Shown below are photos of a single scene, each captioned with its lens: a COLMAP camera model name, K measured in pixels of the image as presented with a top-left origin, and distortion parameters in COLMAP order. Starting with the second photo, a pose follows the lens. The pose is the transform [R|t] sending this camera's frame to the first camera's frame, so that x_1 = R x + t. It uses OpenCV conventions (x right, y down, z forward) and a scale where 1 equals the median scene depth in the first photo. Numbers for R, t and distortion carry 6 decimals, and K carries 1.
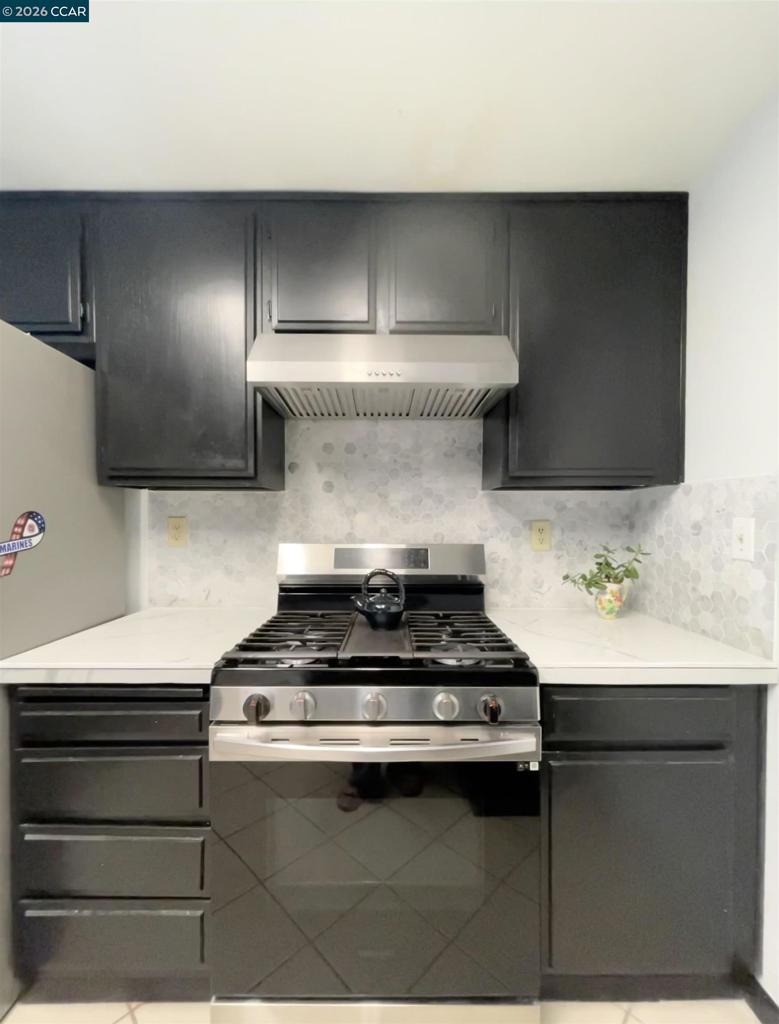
lens RADIAL K [[359.3, 0, 388.2], [0, 359.3, 510.3], [0, 0, 1]] dist [0.000041, 0.000368]
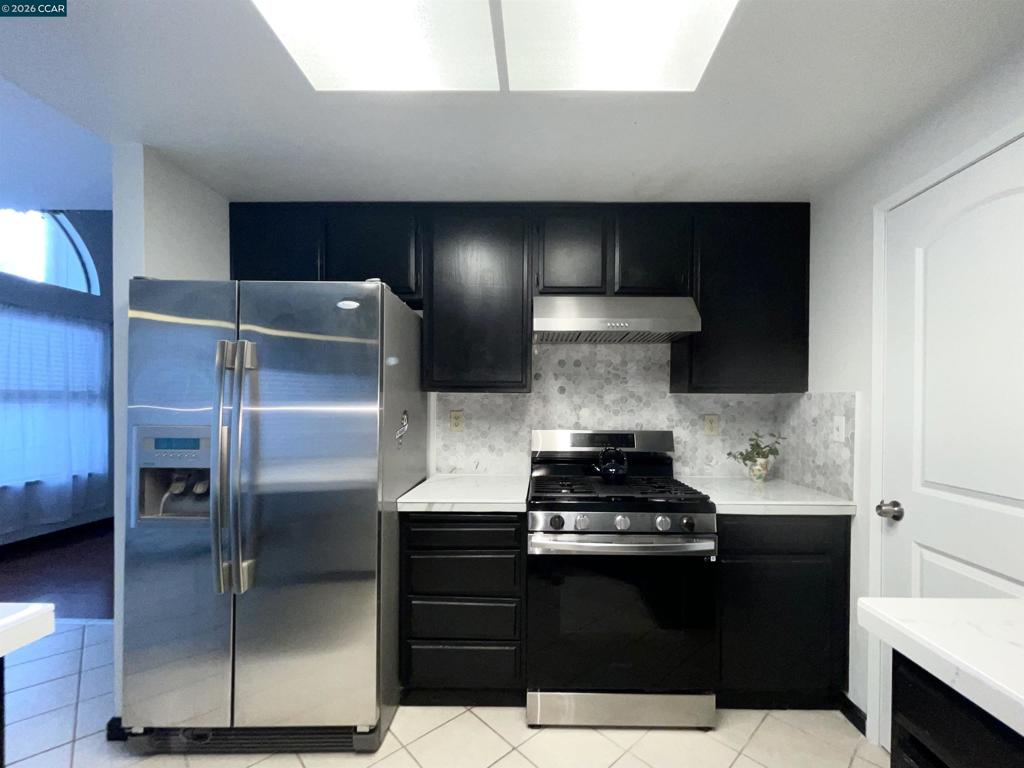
lens RADIAL K [[413.0, 0, 512.7], [0, 413.0, 386.5], [0, 0, 1]] dist [0.001367, -0.000913]
pose [[0.999962, 0.005023, -0.007143, -0.385947], [-0.005070, 0.999965, -0.006593, -0.075262], [0.007109, 0.006629, 0.999953, -0.707844]]
